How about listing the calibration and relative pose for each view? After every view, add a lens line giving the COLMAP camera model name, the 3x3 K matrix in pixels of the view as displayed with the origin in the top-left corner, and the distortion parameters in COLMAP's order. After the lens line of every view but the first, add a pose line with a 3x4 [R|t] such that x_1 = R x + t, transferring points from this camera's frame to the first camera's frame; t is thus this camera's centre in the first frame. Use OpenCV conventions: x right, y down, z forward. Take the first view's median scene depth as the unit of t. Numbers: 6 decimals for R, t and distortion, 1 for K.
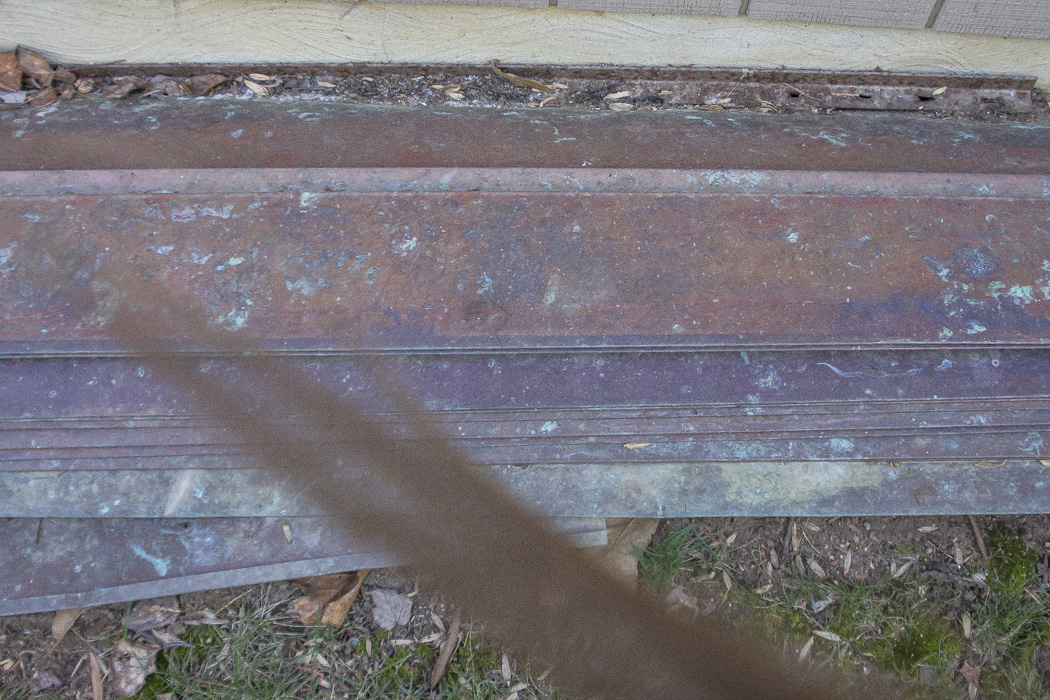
lens RADIAL K [[1298.1, 0, 526.5], [0, 1298.1, 368.7], [0, 0, 1]] dist [-0.136373, 0.000000]
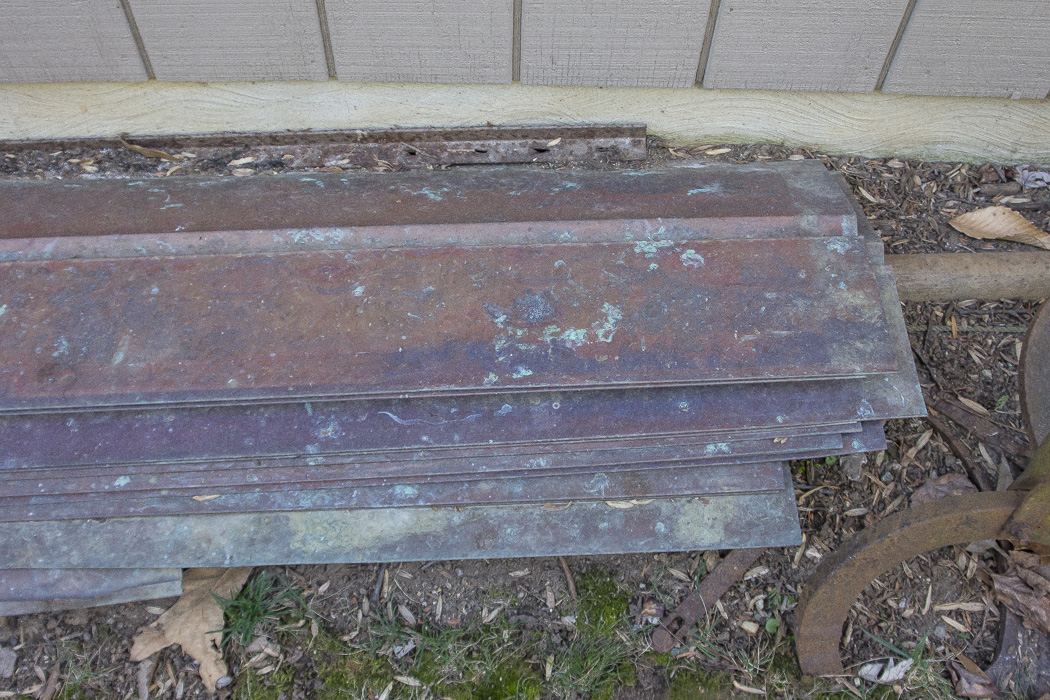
lens RADIAL K [[1298.1, 0, 515.1], [0, 1298.1, 363.6], [0, 0, 1]] dist [-0.136373, 0.000000]
pose [[0.999344, -0.033035, 0.014836, 0.307516], [0.033816, 0.997865, -0.055866, 0.017685], [-0.012959, 0.056331, 0.998328, -0.029850]]
